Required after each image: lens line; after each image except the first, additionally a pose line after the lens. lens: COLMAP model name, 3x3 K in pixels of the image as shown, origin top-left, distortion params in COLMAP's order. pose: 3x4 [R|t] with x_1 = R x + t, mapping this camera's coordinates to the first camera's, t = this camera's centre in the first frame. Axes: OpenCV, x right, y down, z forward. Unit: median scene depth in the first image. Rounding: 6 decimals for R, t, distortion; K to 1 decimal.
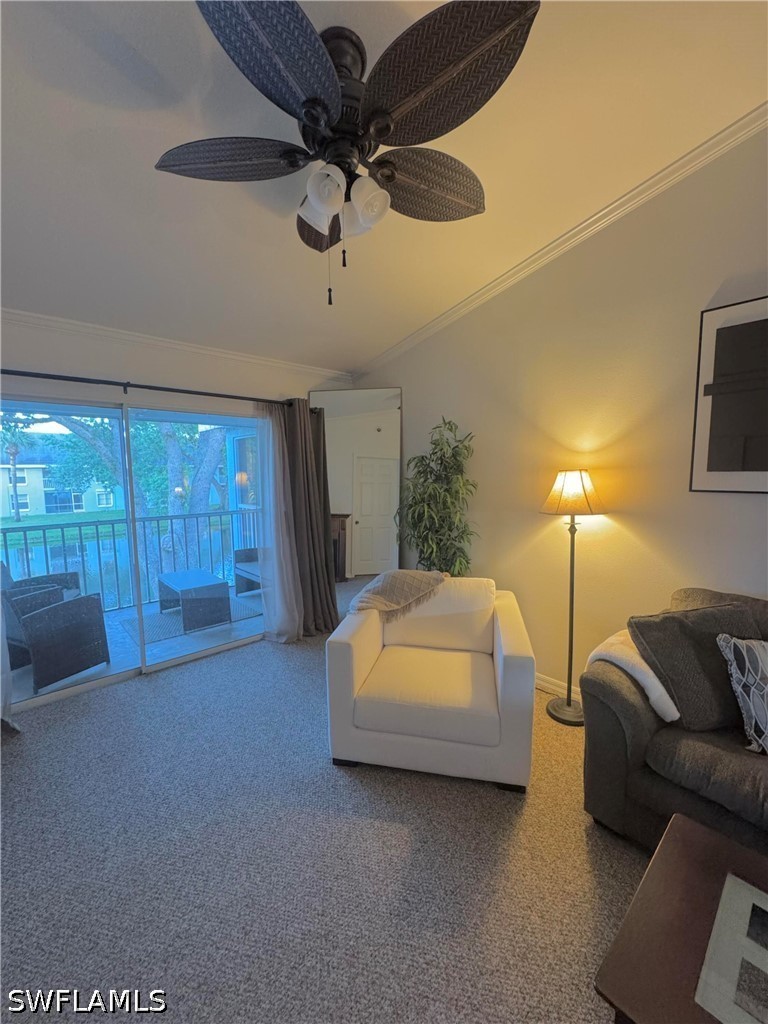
lens RADIAL K [[415.1, 0, 399.9], [0, 415.1, 527.1], [0, 0, 1]] dist [0.002792, 0.000257]
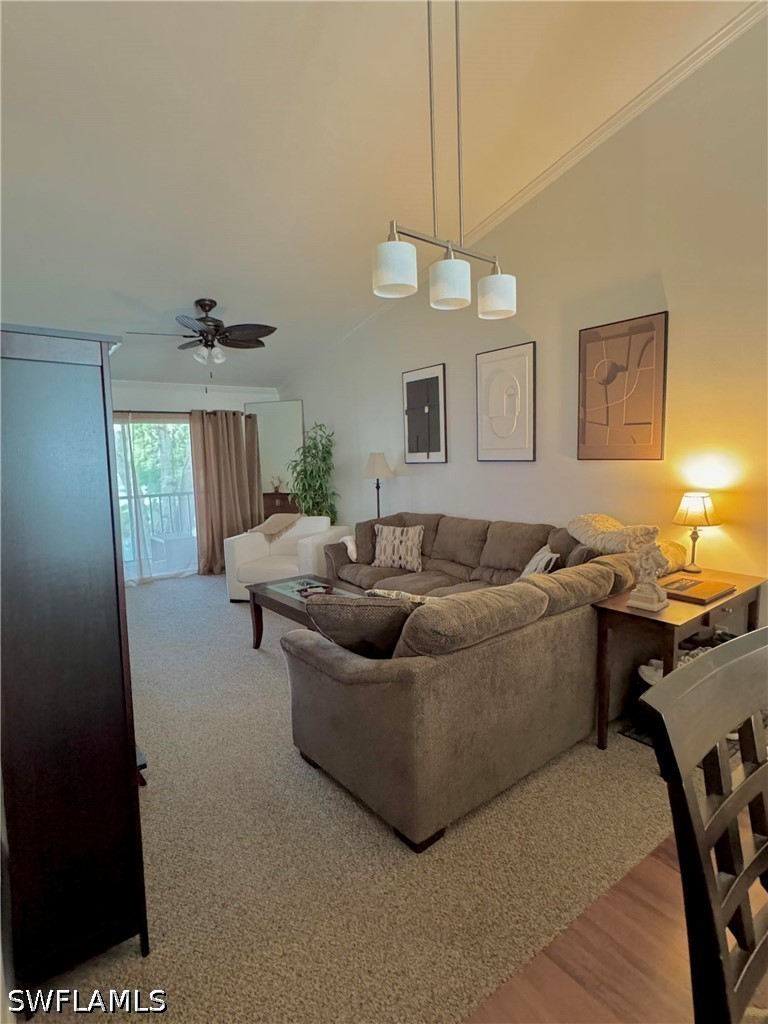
lens RADIAL K [[531.8, 0, 390.0], [0, 531.8, 515.5], [0, 0, 1]] dist [0.014166, 0.002679]
pose [[0.994085, -0.024163, -0.105882, 0.679958], [0.023060, 0.999666, -0.011631, 0.143753], [0.106128, 0.009121, 0.994311, -1.145488]]
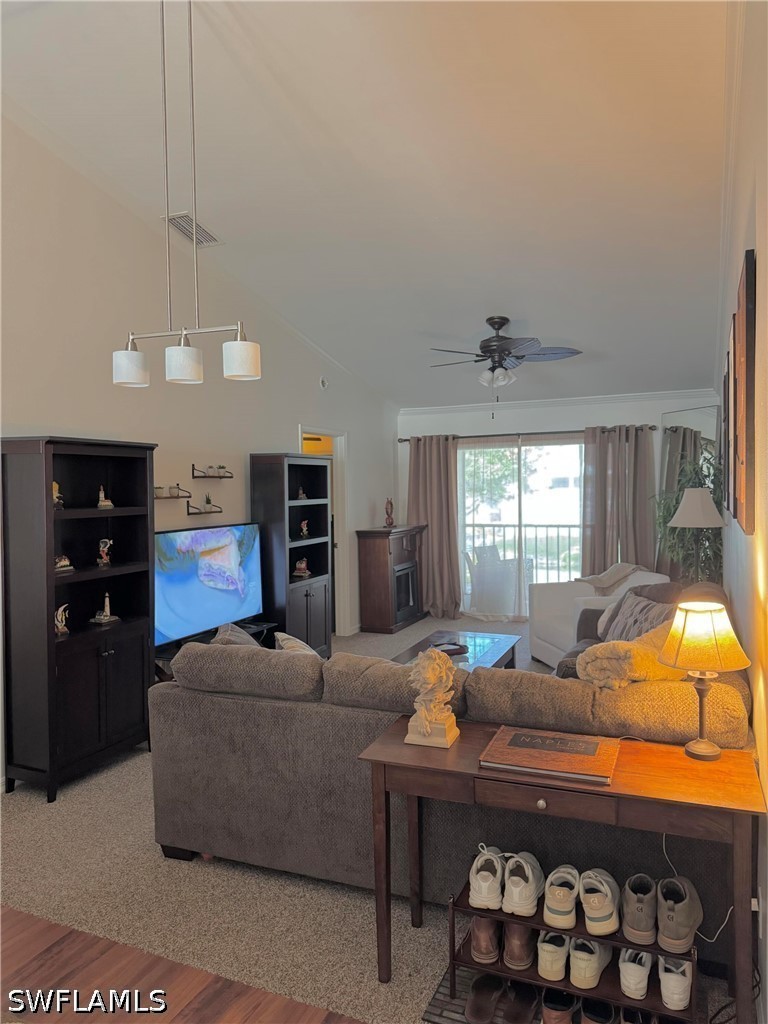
lens RADIAL K [[724.0, 0, 386.0], [0, 724.0, 518.4], [0, 0, 1]] dist [0.053811, -0.054121]
pose [[0.403855, 0.041582, -0.913878, 1.751317], [-0.103348, 0.994645, -0.000414, 0.041942], [0.908967, 0.094614, 0.405989, -0.630022]]
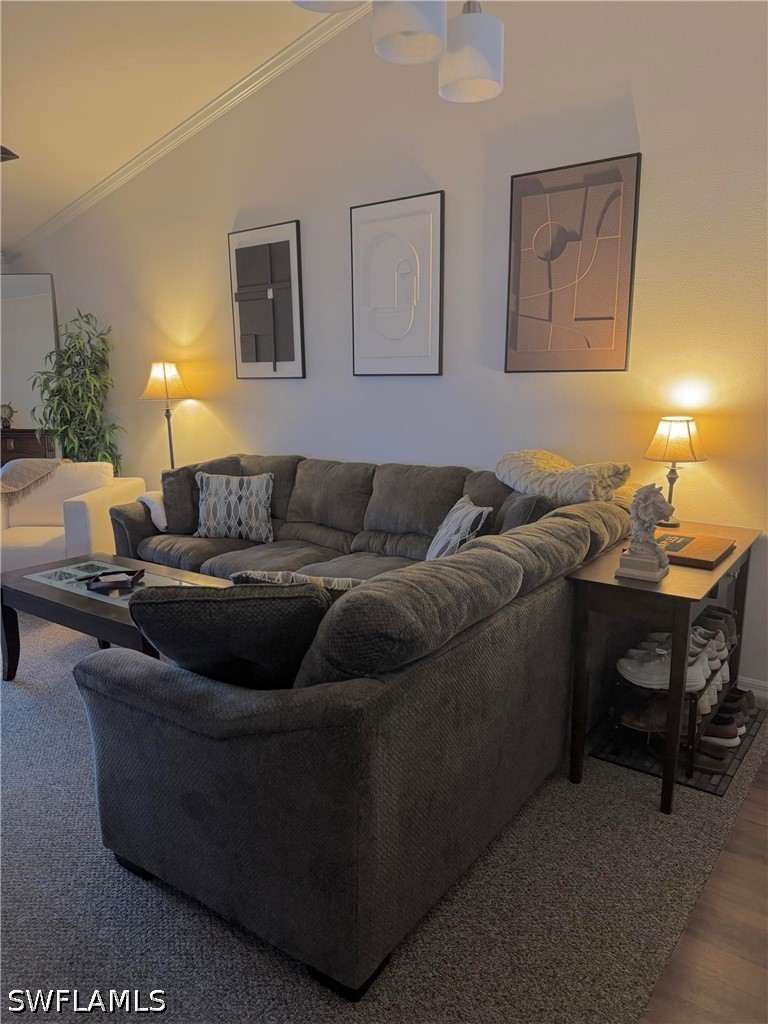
lens RADIAL K [[724.0, 0, 383.9], [0, 724.0, 520.8], [0, 0, 1]] dist [0.053811, -0.054121]
pose [[0.984972, -0.048148, 0.165868, 0.577422], [0.037131, 0.996933, 0.068890, 0.162846], [-0.168677, -0.061696, 0.983739, -0.988734]]
